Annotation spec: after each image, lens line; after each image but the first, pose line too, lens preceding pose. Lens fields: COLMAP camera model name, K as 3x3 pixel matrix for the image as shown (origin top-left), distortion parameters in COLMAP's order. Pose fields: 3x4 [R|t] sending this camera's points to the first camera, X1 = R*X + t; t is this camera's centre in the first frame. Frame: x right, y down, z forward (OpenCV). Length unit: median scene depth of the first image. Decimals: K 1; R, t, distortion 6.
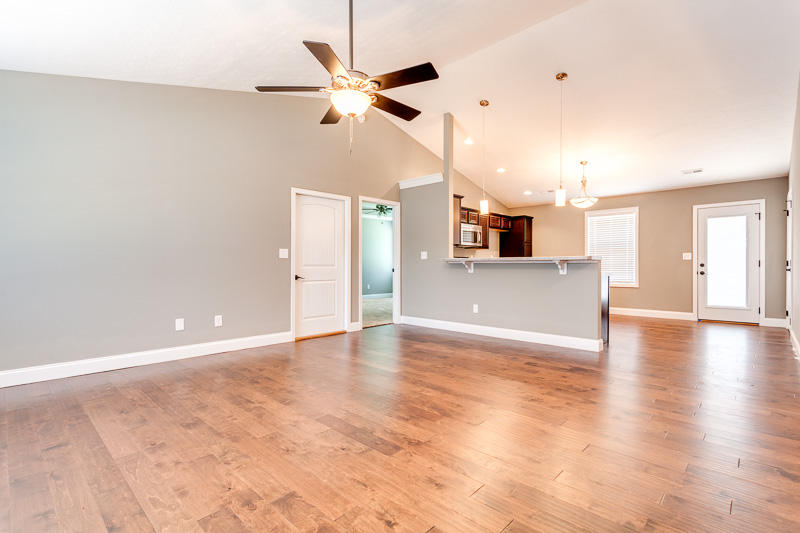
lens RADIAL K [[387.6, 0, 400.0], [0, 387.6, 266.5], [0, 0, 1]] dist [0.040763, -0.000187]
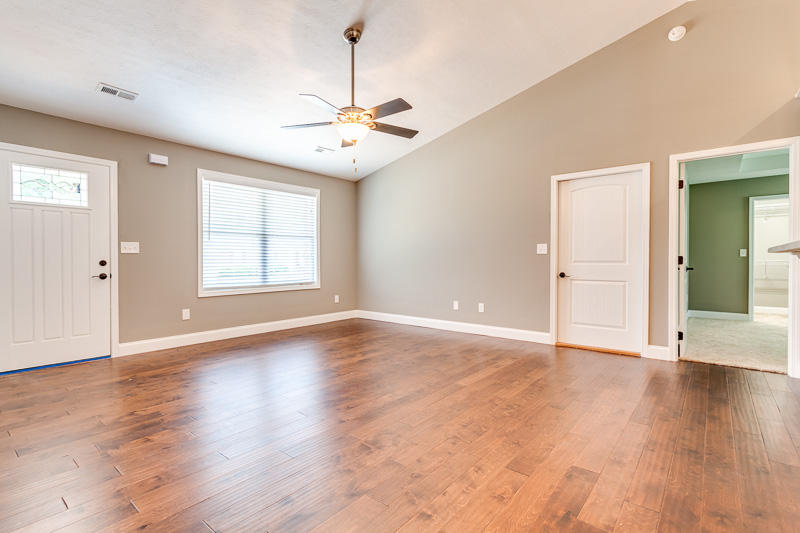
lens RADIAL K [[387.6, 0, 400.0], [0, 387.6, 266.5], [0, 0, 1]] dist [0.040763, -0.000187]
pose [[0.056967, 0.014041, -0.998277, 0.619316], [-0.004279, 0.999895, 0.013820, -0.002513], [0.998367, 0.003484, 0.057021, 0.596063]]
